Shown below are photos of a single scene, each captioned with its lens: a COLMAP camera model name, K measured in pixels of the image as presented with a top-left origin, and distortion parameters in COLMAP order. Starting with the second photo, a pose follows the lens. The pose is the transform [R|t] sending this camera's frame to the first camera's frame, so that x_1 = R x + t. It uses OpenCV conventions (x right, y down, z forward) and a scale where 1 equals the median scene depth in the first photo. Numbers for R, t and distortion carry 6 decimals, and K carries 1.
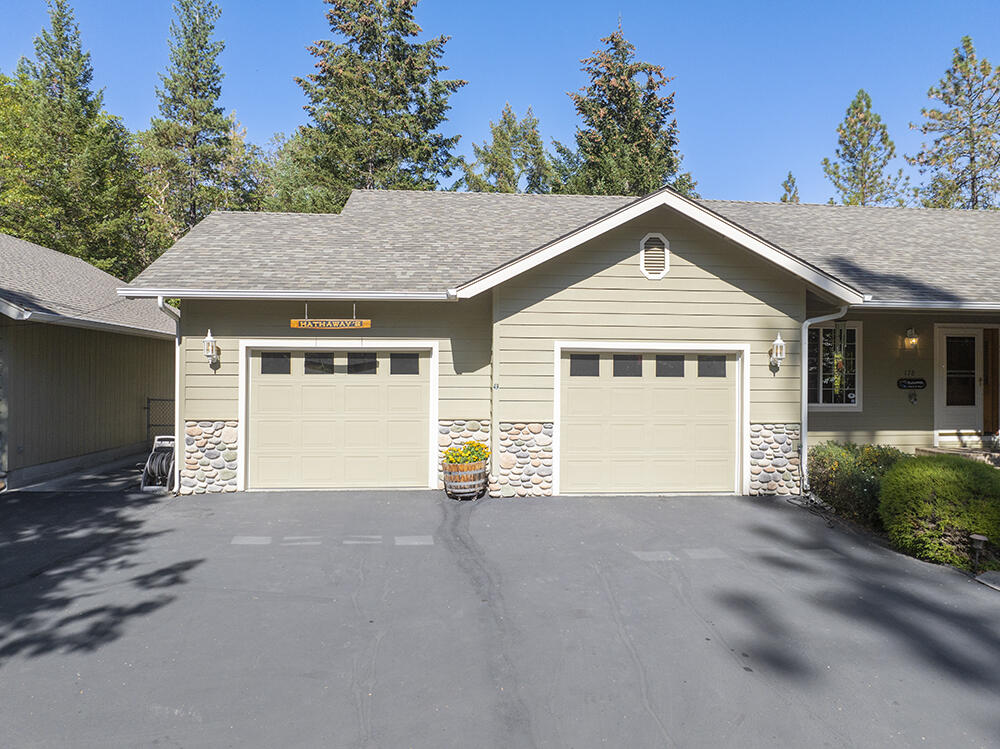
lens RADIAL K [[695.8, 0, 496.7], [0, 695.8, 374.8], [0, 0, 1]] dist [-0.039334, 0.001759]
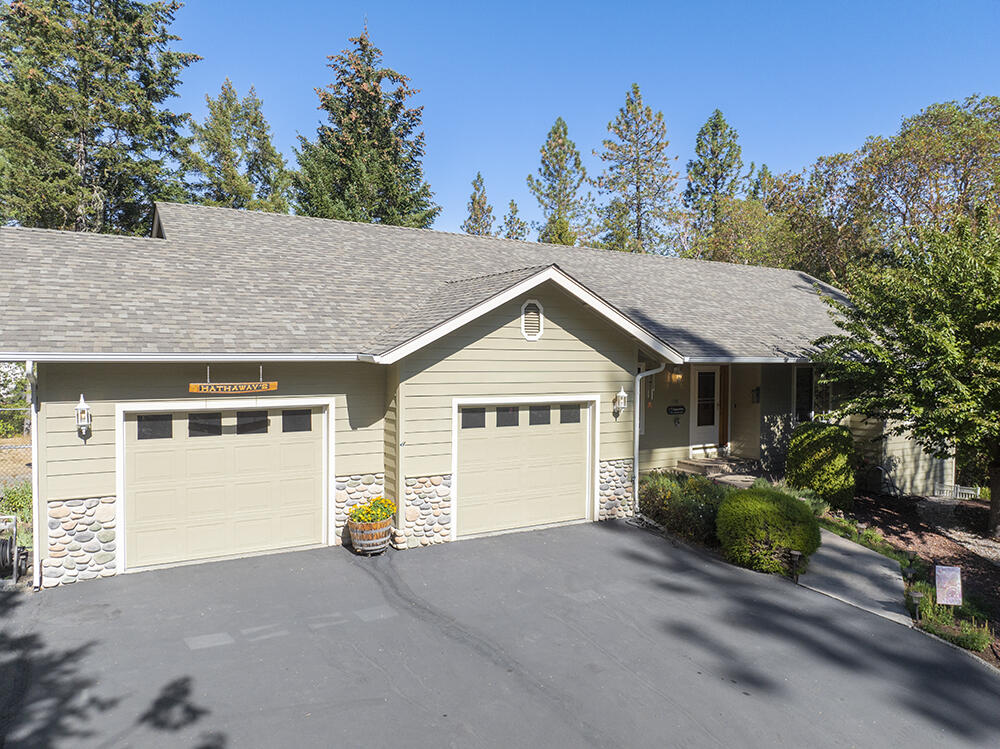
lens RADIAL K [[695.8, 0, 496.7], [0, 695.8, 374.8], [0, 0, 1]] dist [-0.039334, 0.001759]
pose [[0.897264, -0.010346, 0.441373, -0.315643], [-0.004500, 0.999459, 0.032575, -0.115352], [-0.441472, -0.031215, 0.896732, 0.007937]]
